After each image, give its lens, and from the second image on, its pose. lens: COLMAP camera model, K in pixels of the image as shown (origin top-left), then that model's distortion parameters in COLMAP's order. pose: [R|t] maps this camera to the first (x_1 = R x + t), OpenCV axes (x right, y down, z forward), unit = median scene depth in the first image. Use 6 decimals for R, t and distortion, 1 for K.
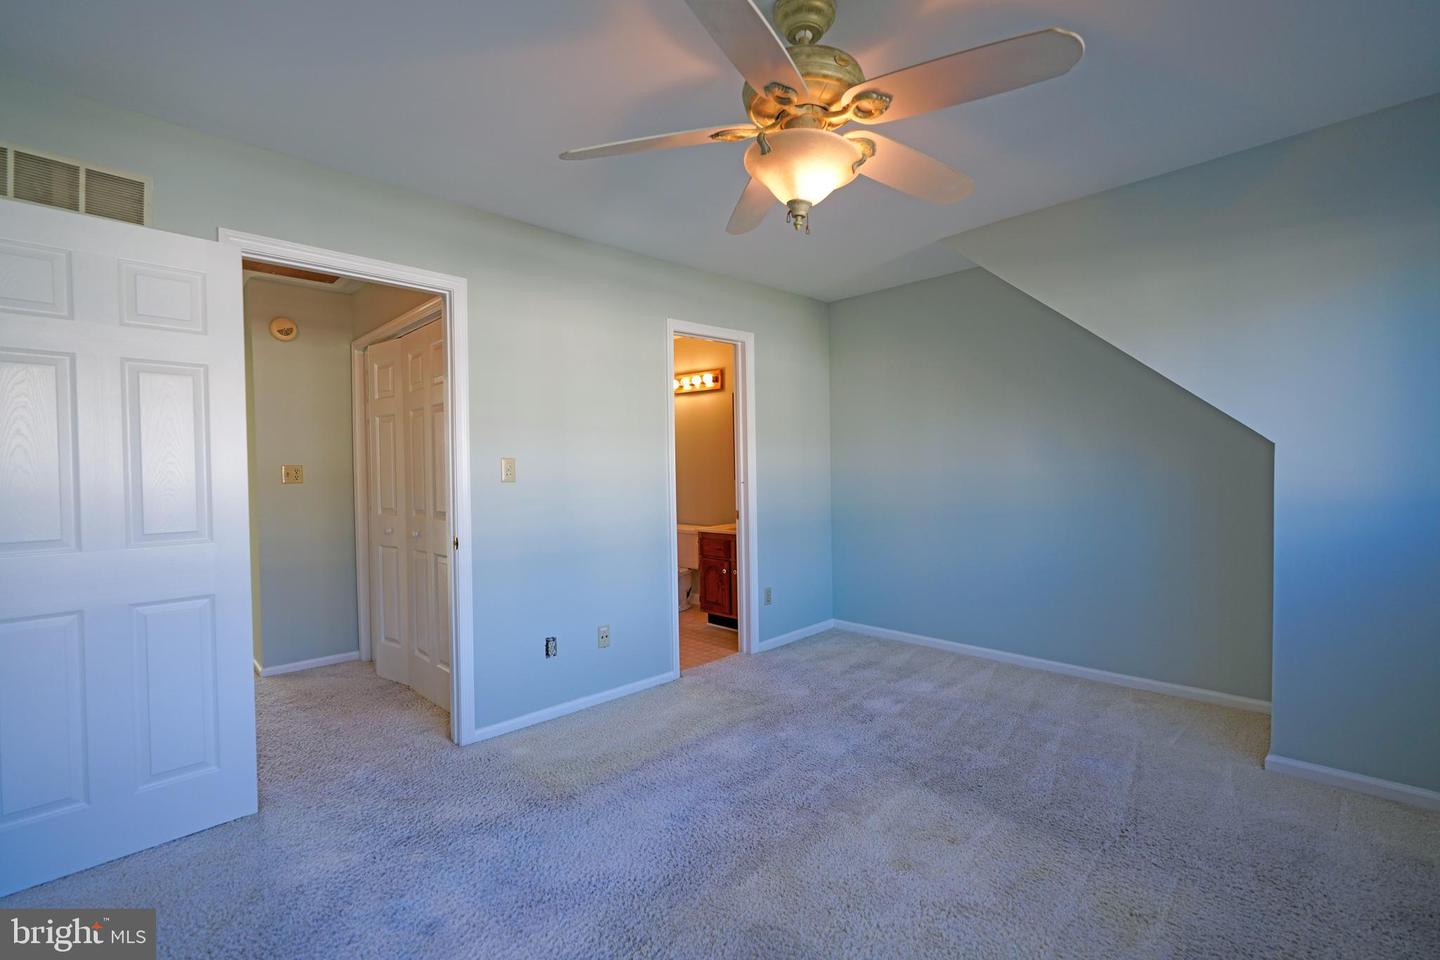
lens RADIAL K [[645.8, 0, 714.4], [0, 645.8, 479.1], [0, 0, 1]] dist [-0.014489, 0.006742]
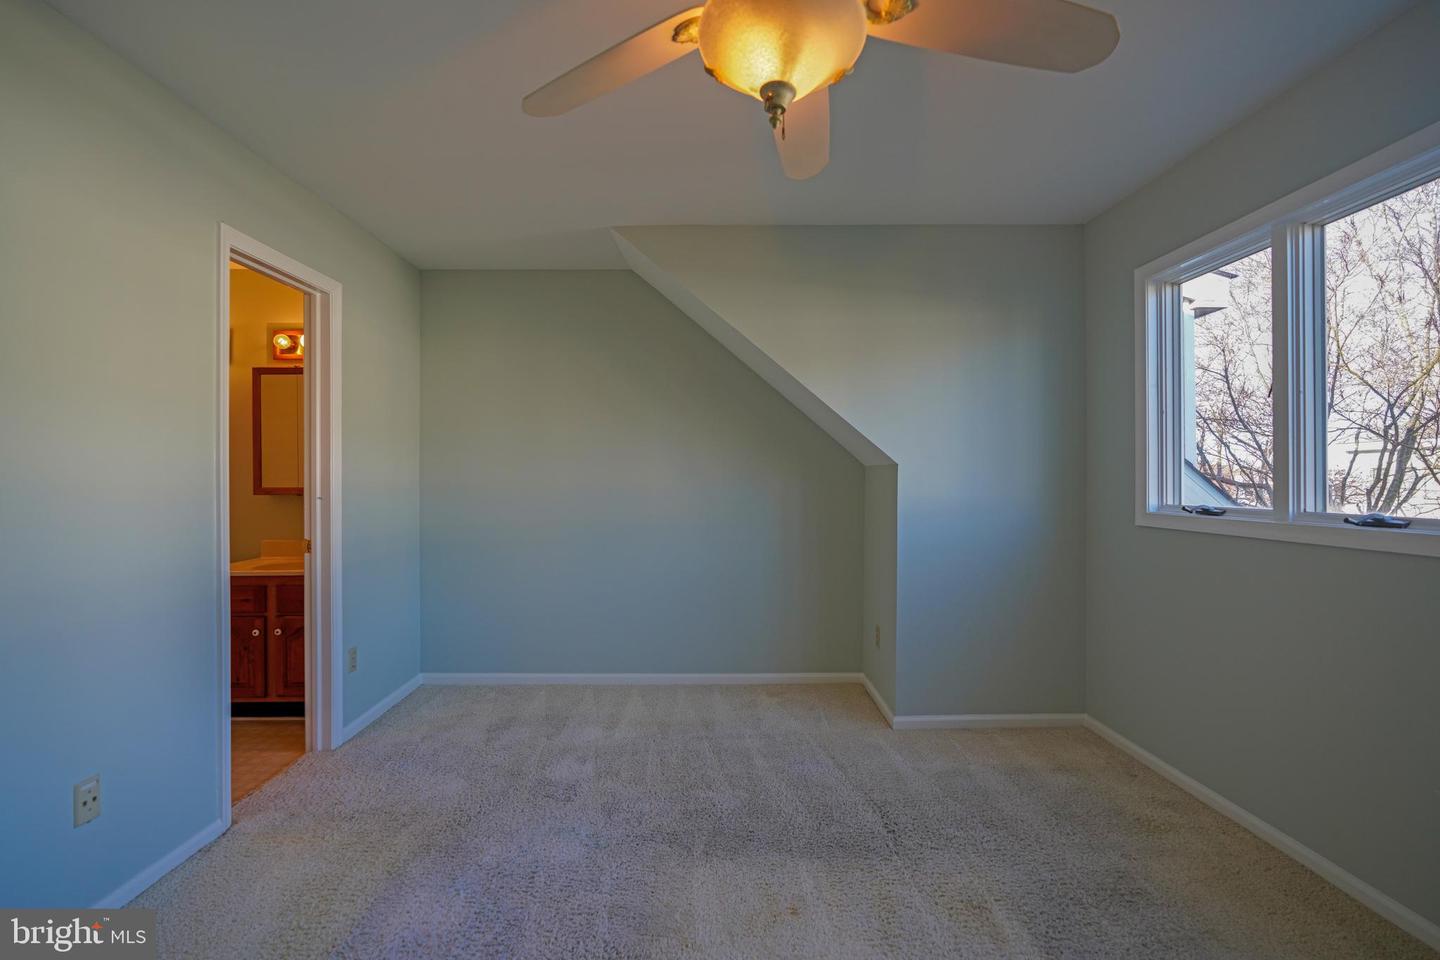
lens RADIAL K [[645.8, 0, 716.3], [0, 645.8, 480.1], [0, 0, 1]] dist [-0.014489, 0.006742]
pose [[0.684004, 0.018574, 0.729242, -0.196831], [0.000331, 0.999668, -0.025772, 0.004681], [-0.729479, 0.017870, 0.683770, 0.278502]]
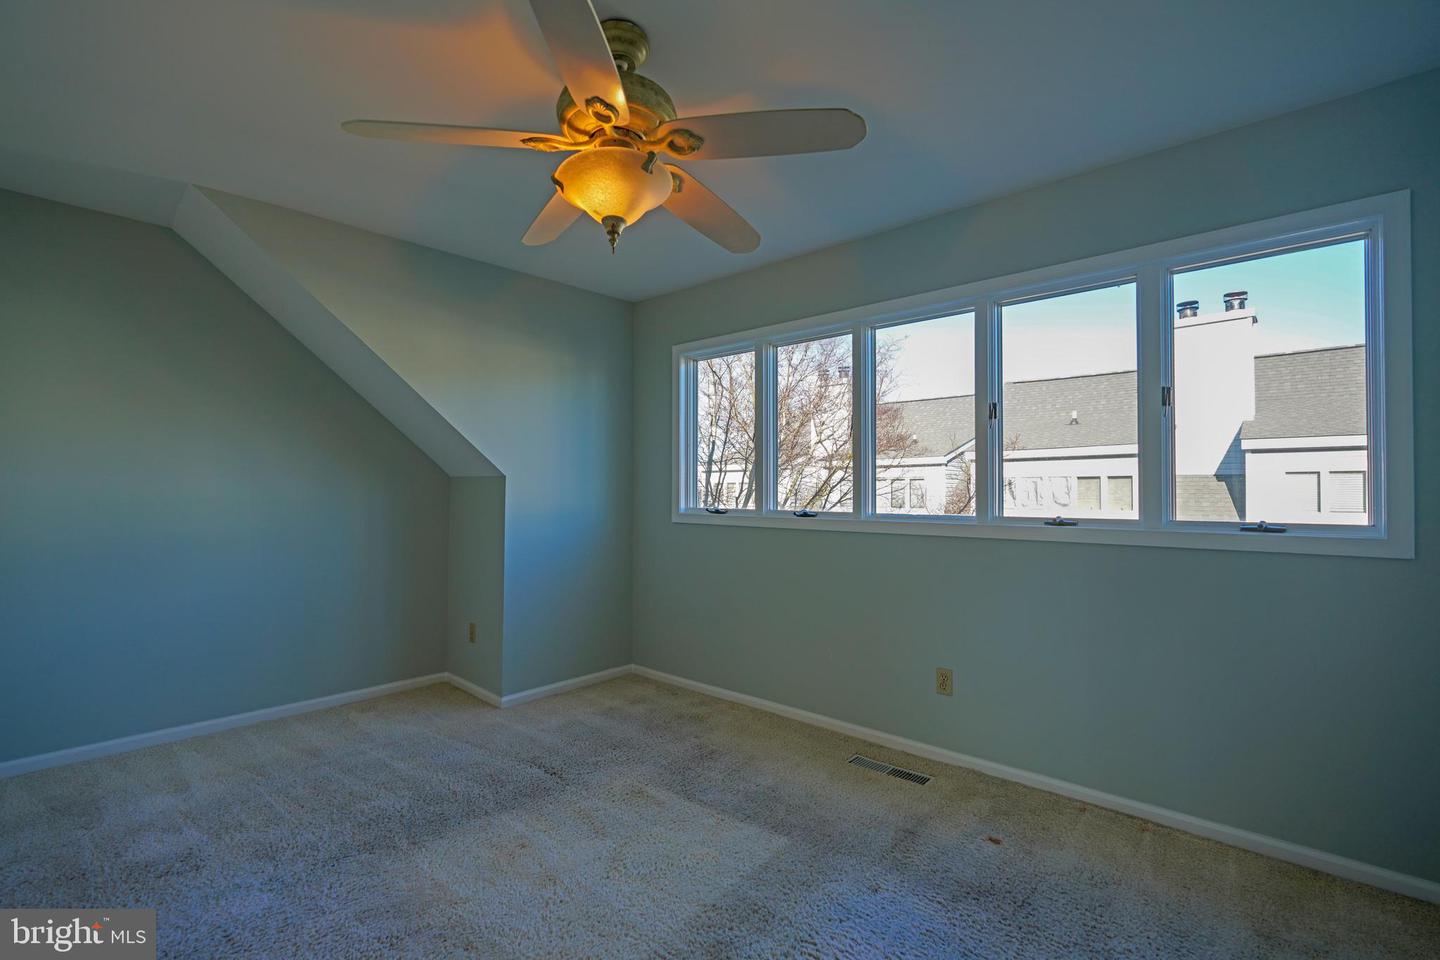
lens RADIAL K [[645.8, 0, 714.9], [0, 645.8, 482.9], [0, 0, 1]] dist [-0.014489, 0.006742]
pose [[-0.062632, 0.029197, 0.997610, -0.412398], [0.013557, 0.999505, -0.028402, 0.003918], [-0.997945, 0.011746, -0.062997, 0.434901]]
